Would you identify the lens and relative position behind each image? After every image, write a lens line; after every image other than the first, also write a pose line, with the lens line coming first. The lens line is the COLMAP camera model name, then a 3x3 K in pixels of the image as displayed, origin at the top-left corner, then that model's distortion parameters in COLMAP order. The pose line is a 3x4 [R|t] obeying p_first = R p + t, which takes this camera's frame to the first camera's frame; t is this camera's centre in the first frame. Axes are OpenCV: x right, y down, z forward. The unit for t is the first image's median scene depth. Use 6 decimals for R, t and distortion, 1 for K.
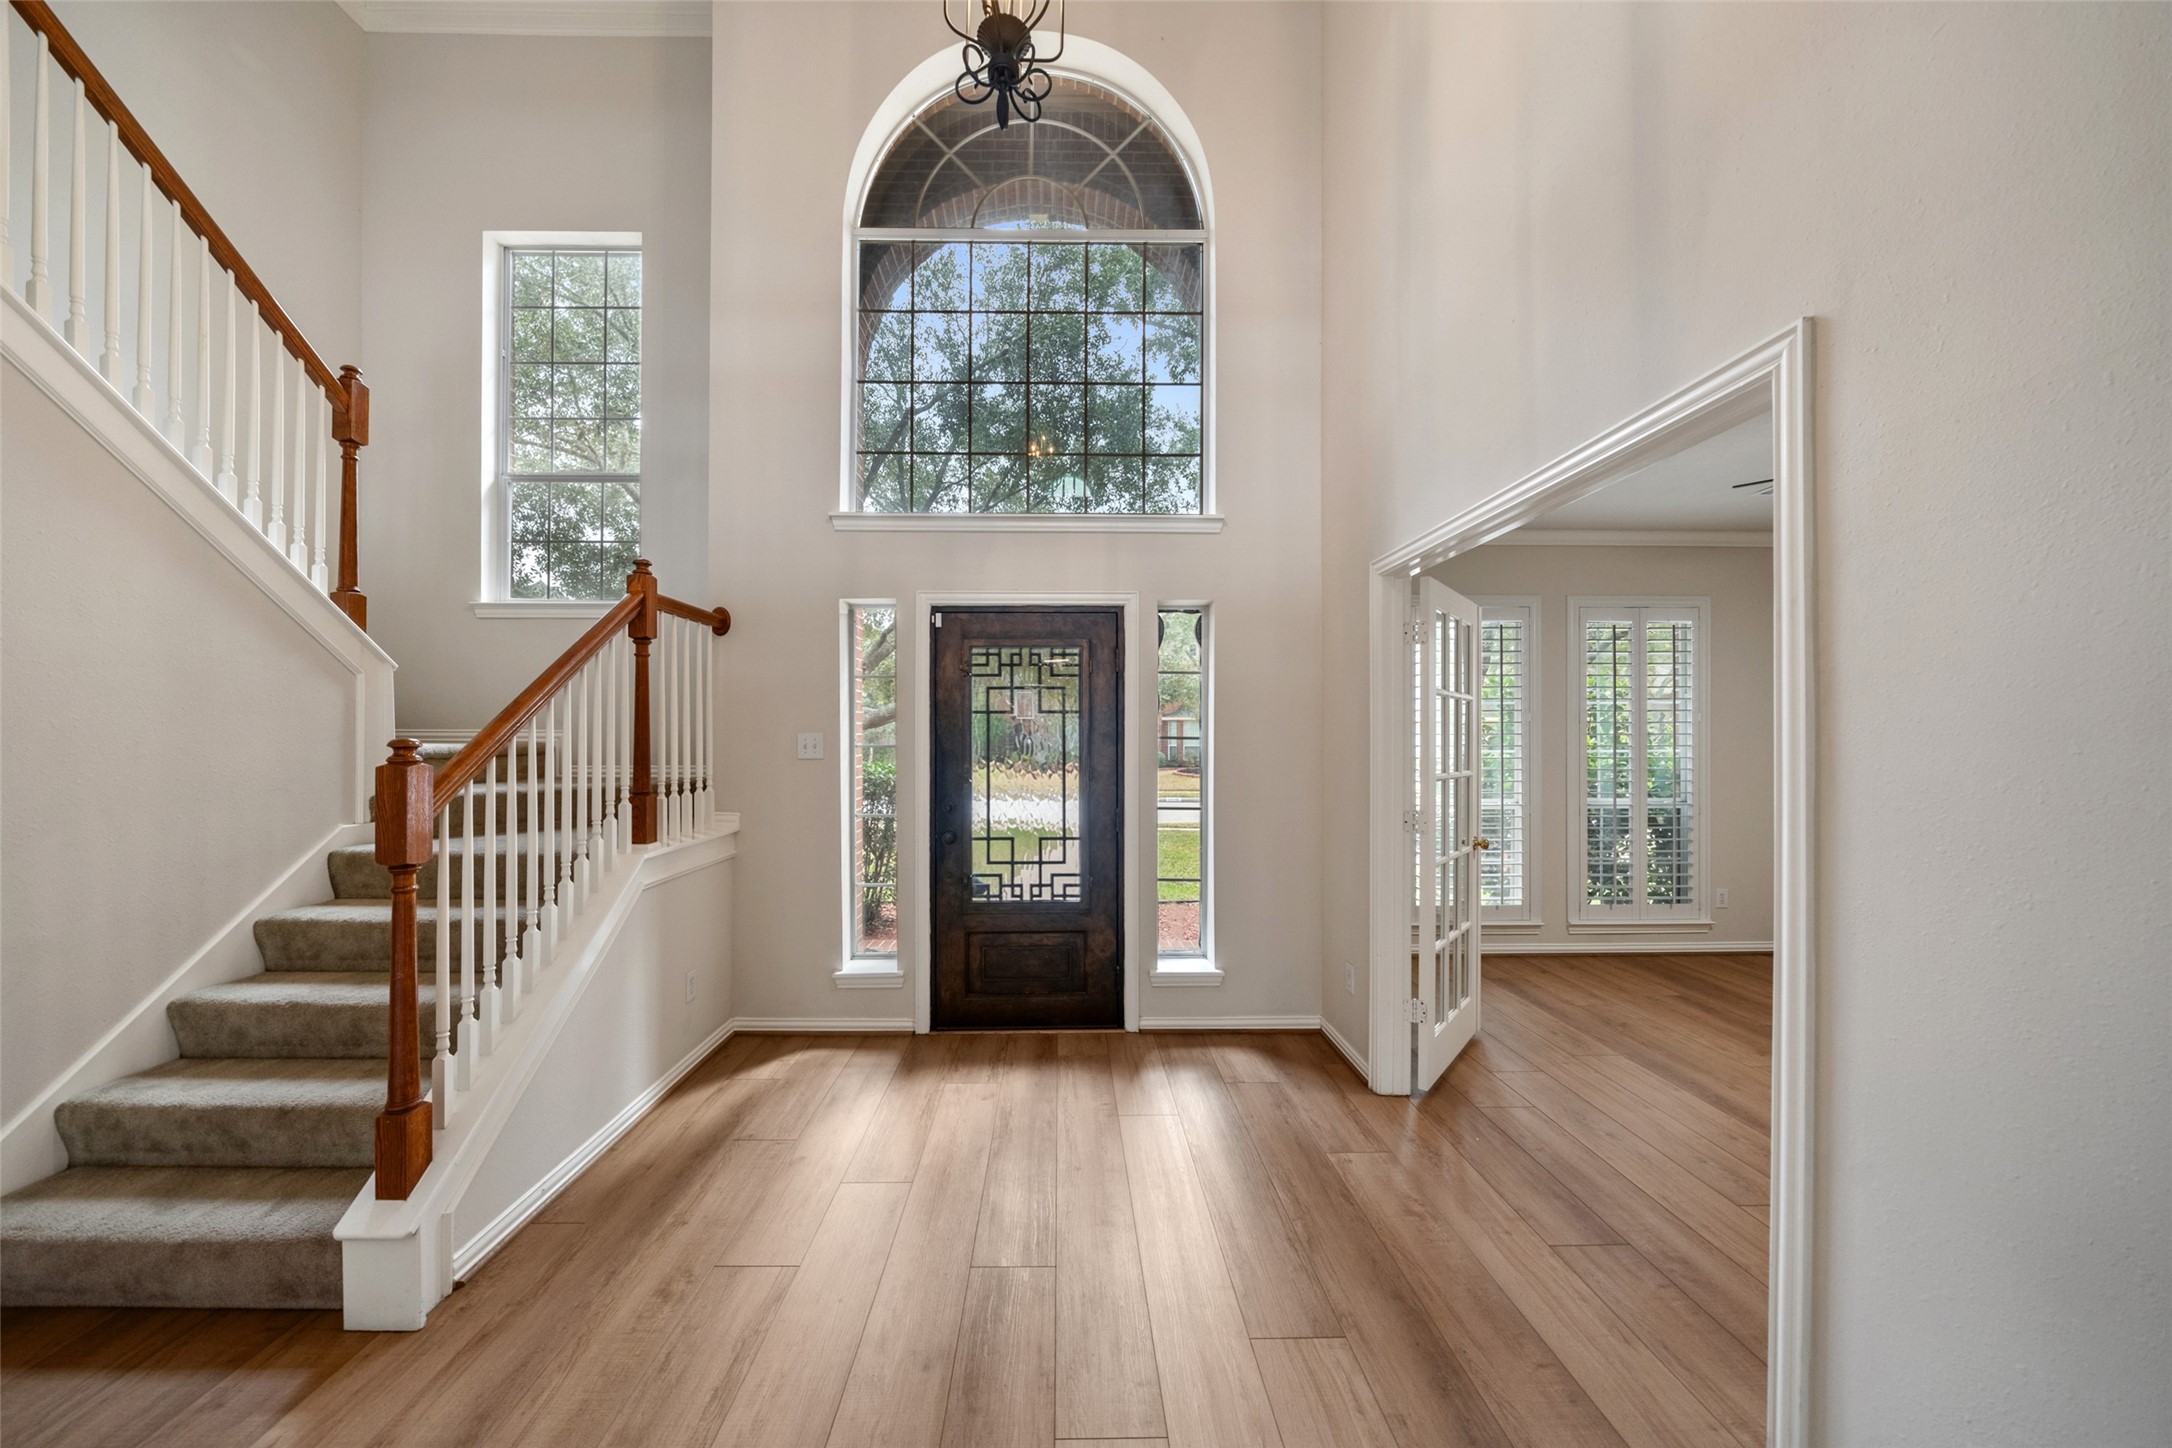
lens RADIAL K [[756.7, 0, 1081.9], [0, 756.7, 737.0], [0, 0, 1]] dist [-0.006318, -0.000016]
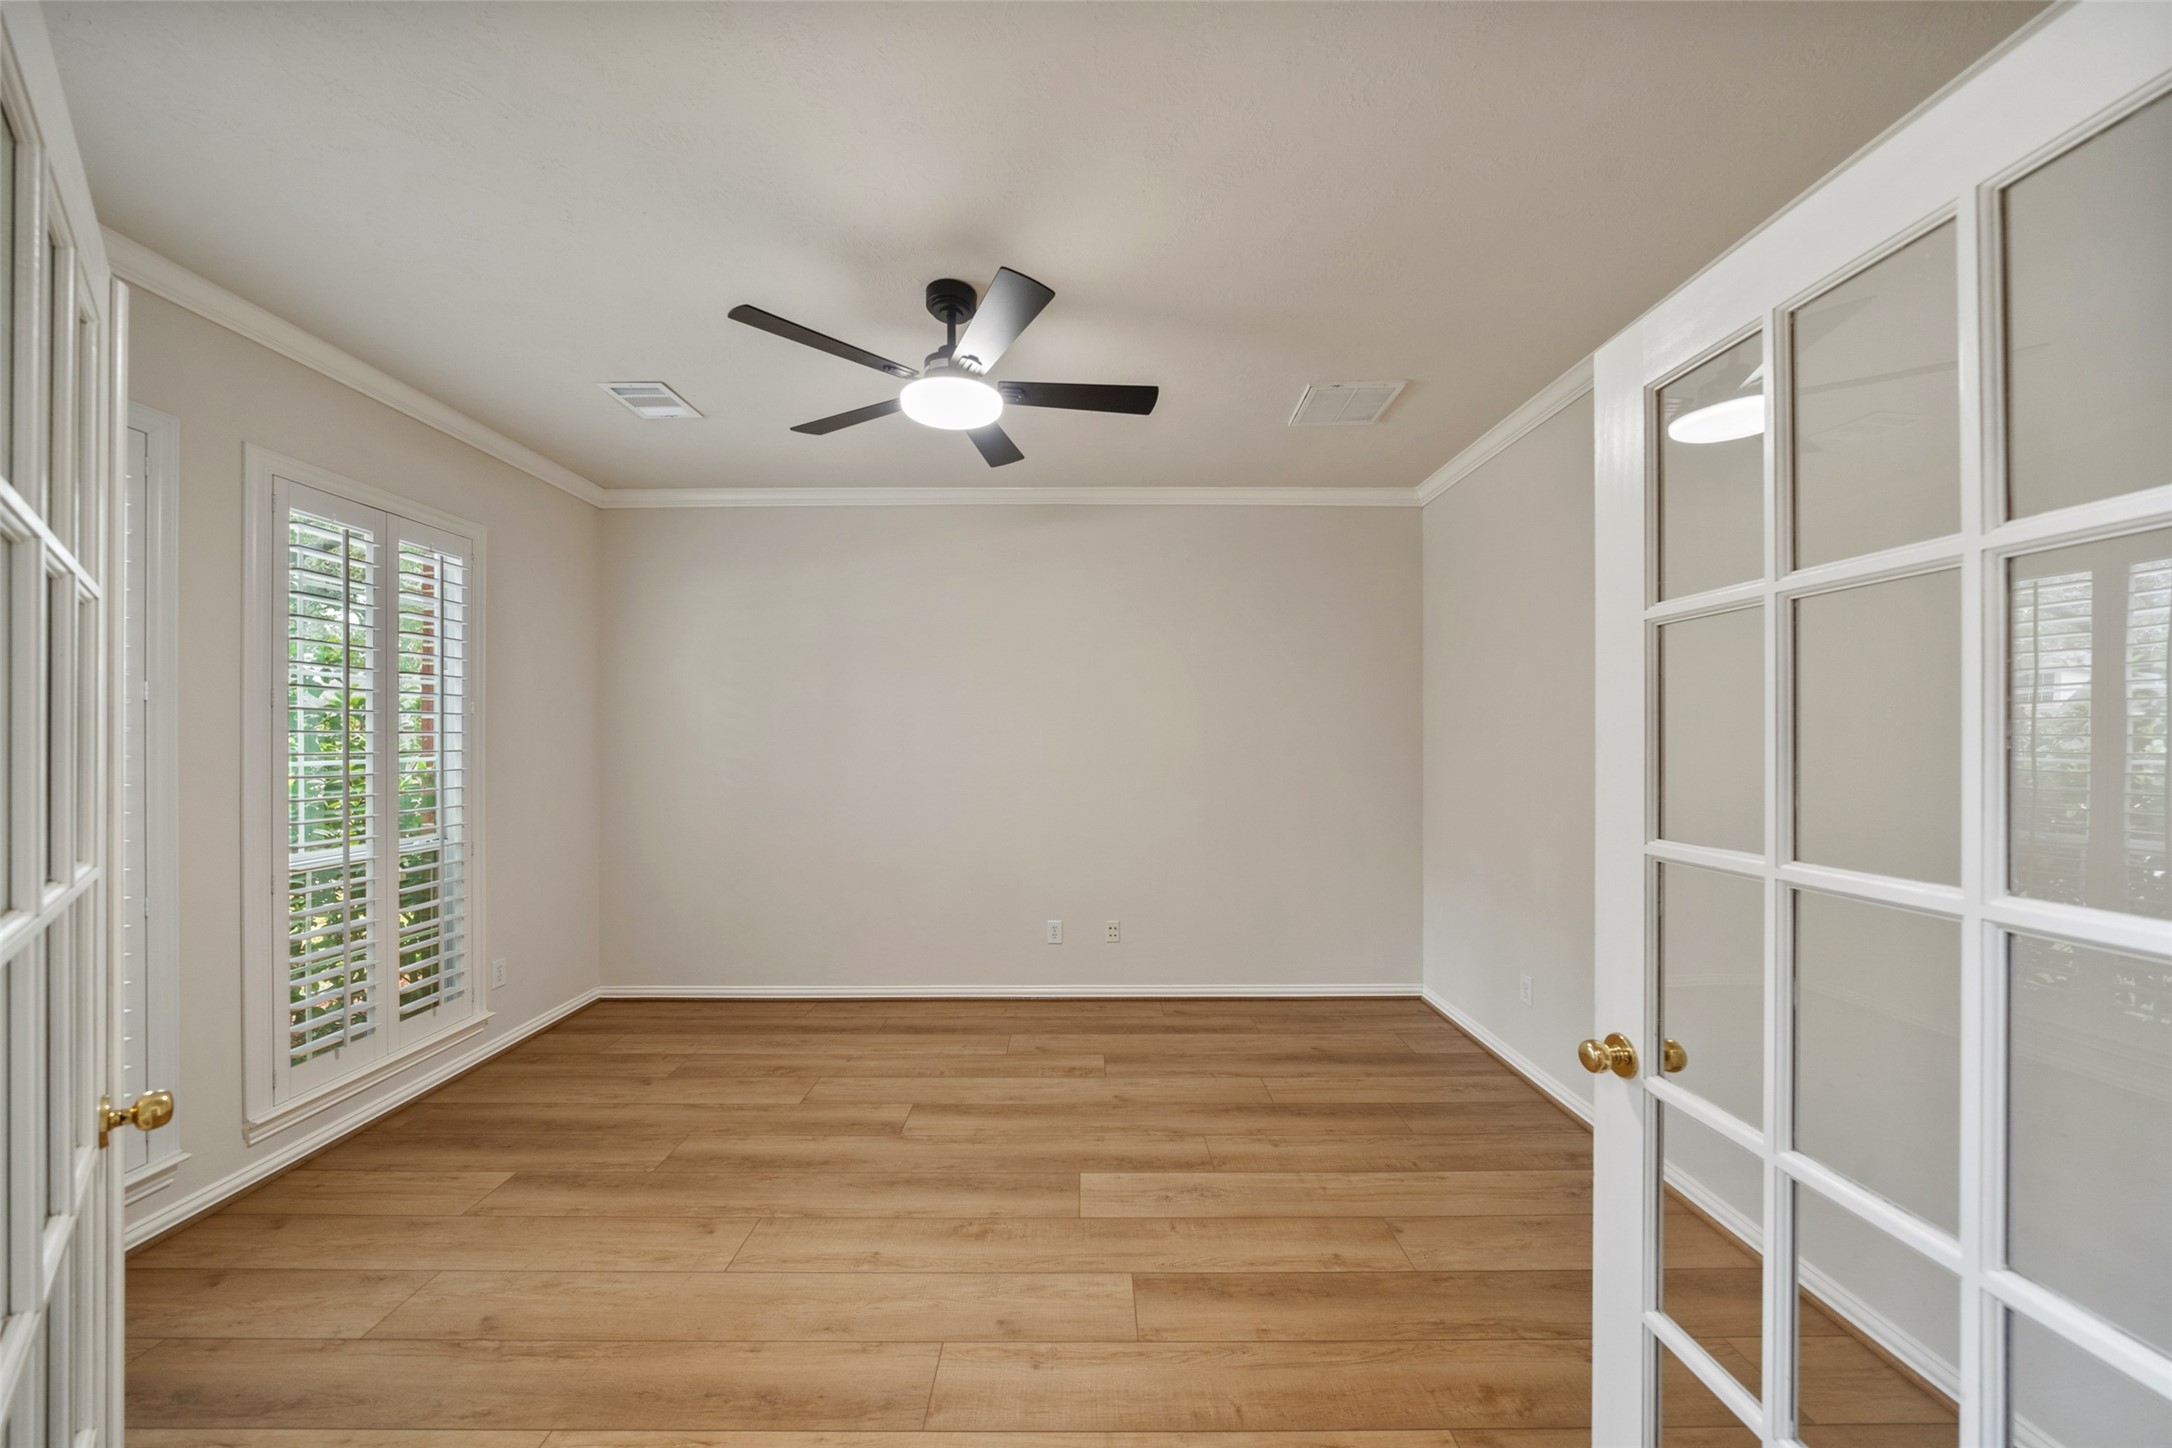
lens RADIAL K [[750.6, 0, 1075.3], [0, 750.6, 732.9], [0, 0, 1]] dist [-0.009868, -0.000081]
pose [[0.030272, 0.002407, 0.999539, 0.258259], [0.005524, 0.999981, -0.002575, 0.000481], [-0.999526, 0.005599, 0.030258, 0.624288]]
